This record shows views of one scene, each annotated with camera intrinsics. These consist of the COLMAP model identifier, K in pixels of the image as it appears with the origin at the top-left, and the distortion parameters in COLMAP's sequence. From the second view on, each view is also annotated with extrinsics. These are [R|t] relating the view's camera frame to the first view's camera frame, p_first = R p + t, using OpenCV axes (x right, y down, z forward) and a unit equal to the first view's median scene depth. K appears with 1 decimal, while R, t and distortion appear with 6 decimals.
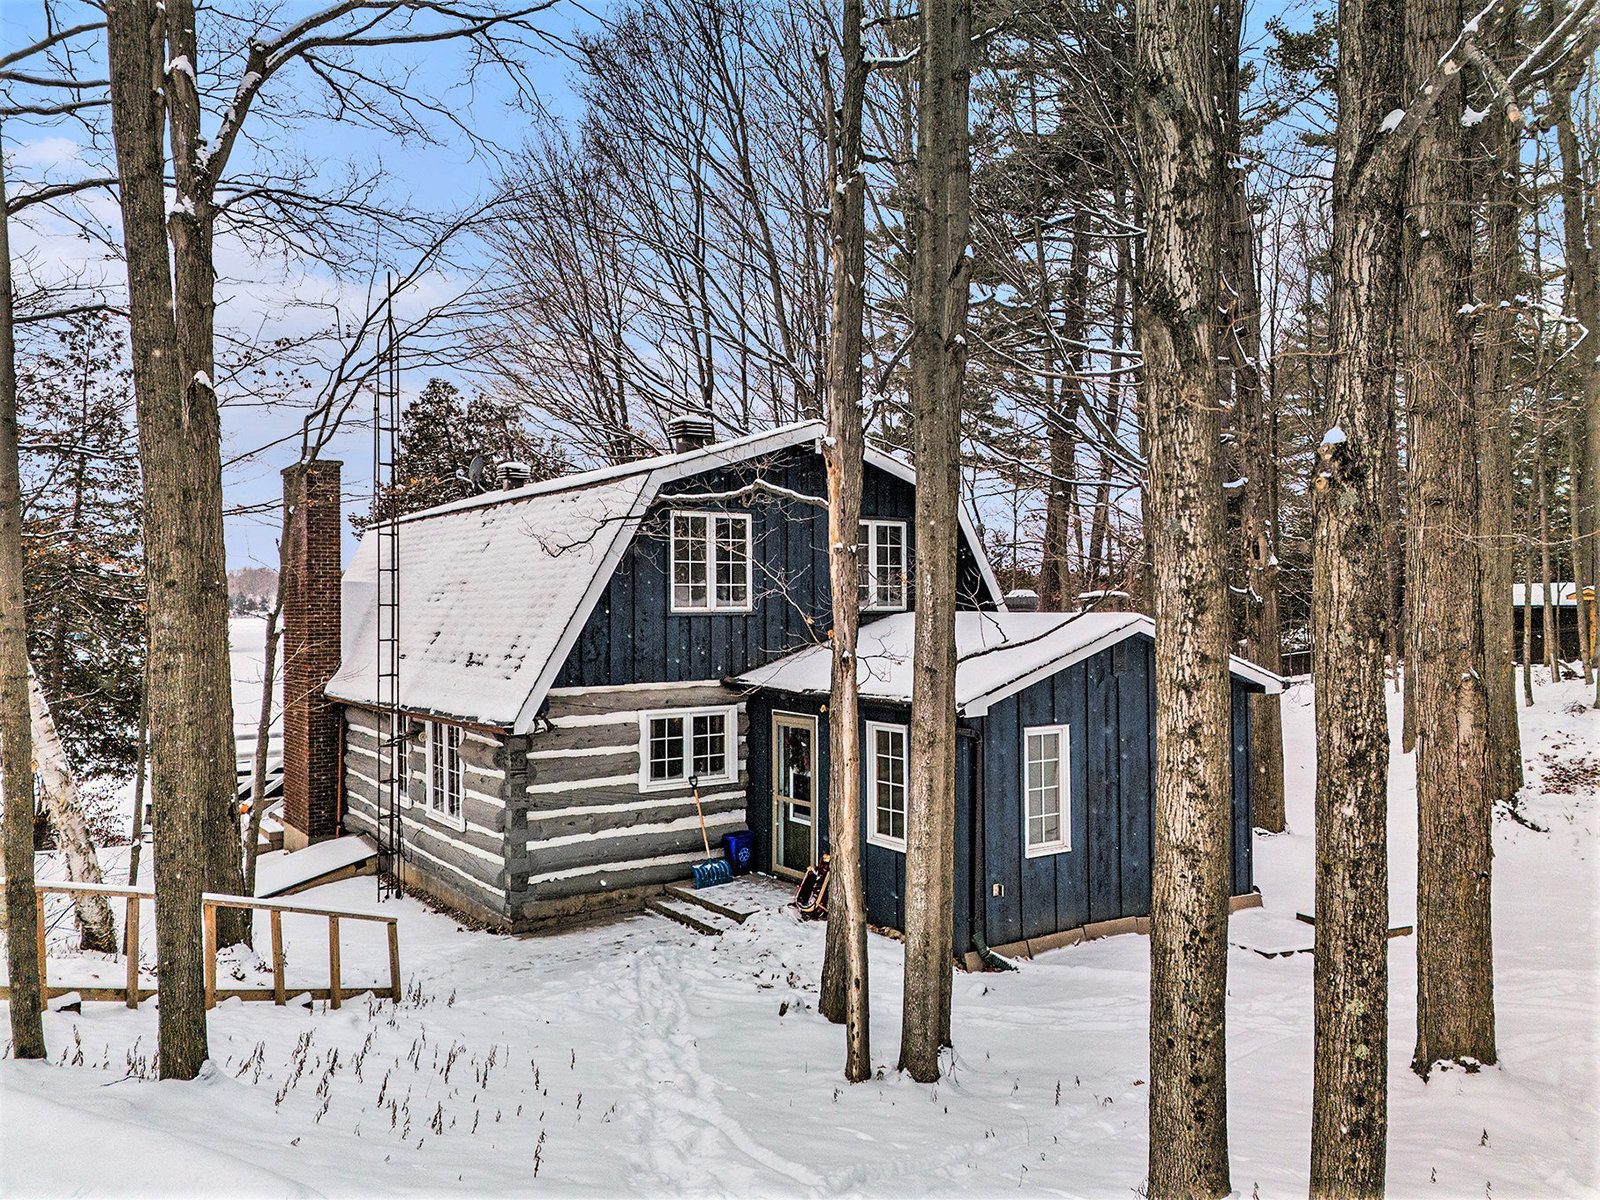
lens RADIAL K [[1165.5, 0, 800.0], [0, 1165.5, 600.0], [0, 0, 1]] dist [0.043170, -0.004102]
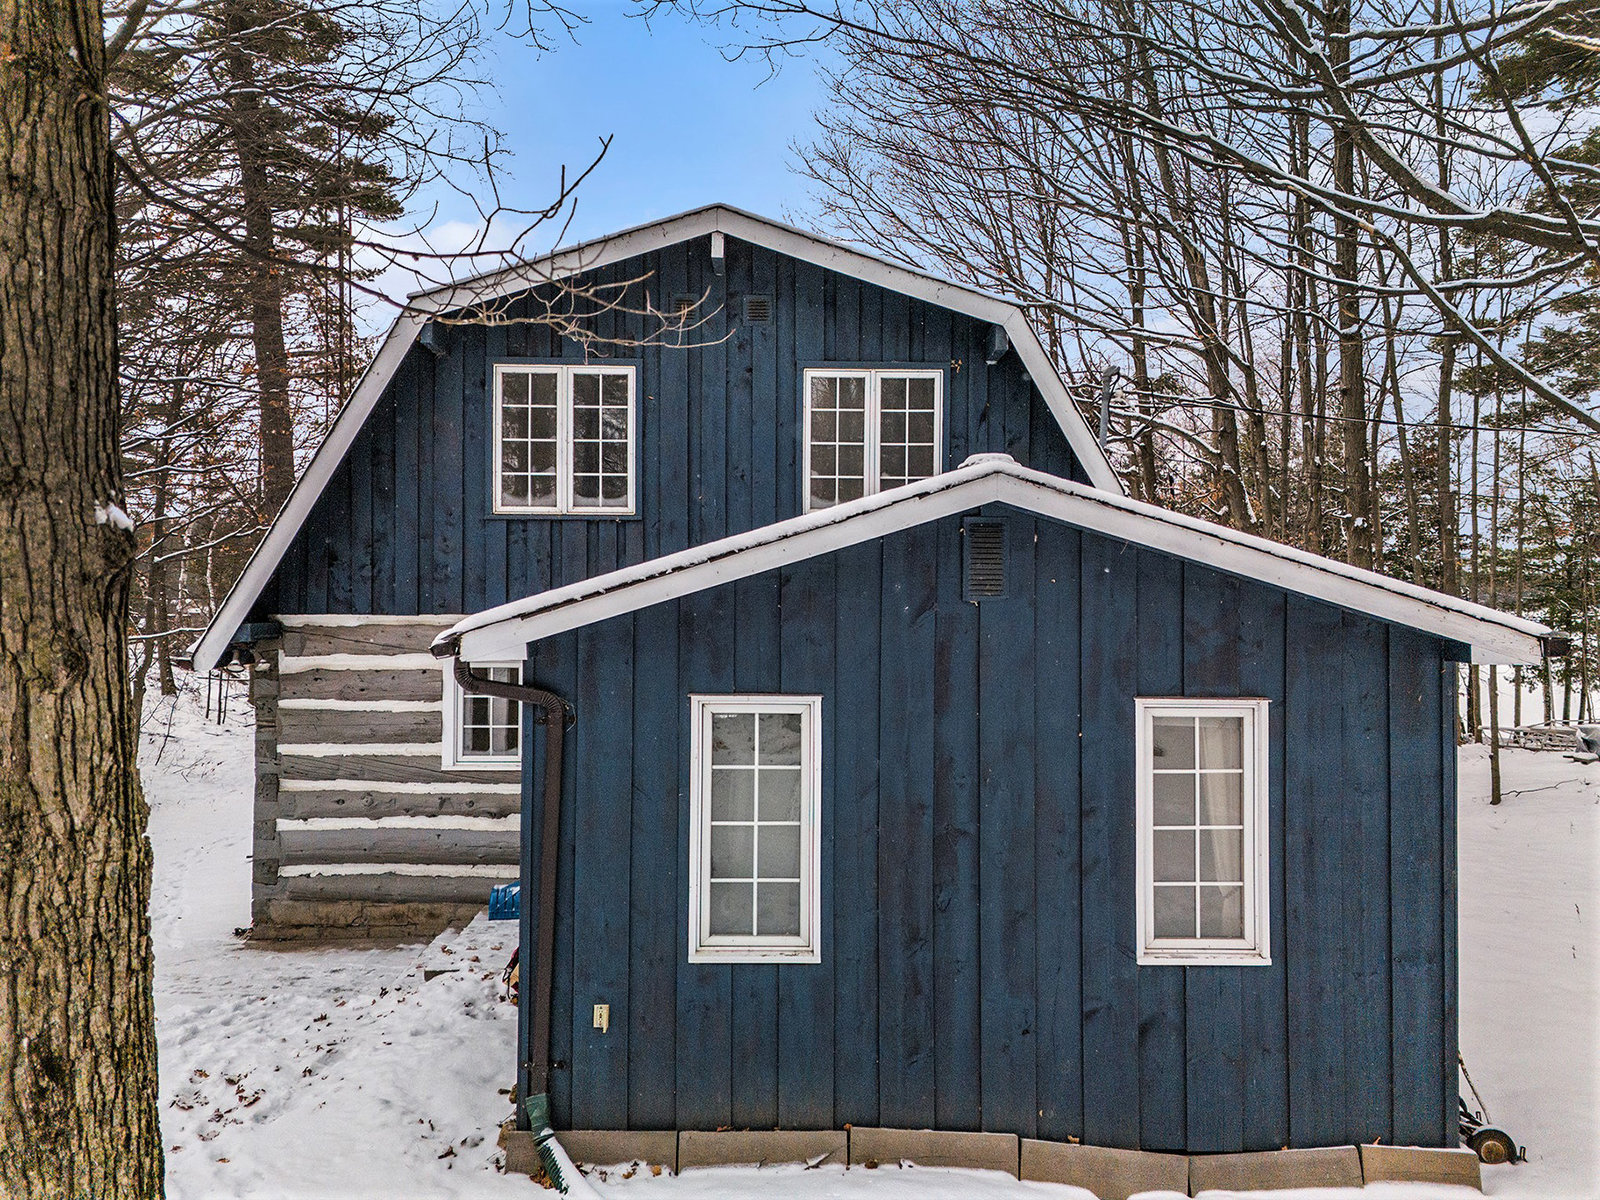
lens RADIAL K [[1165.5, 0, 800.0], [0, 1165.5, 600.0], [0, 0, 1]] dist [0.043170, -0.004102]
pose [[0.826000, 0.009035, -0.563597, 0.446596], [-0.006284, 0.999957, 0.006821, 0.057994], [0.563635, -0.002093, 0.826021, 0.550465]]
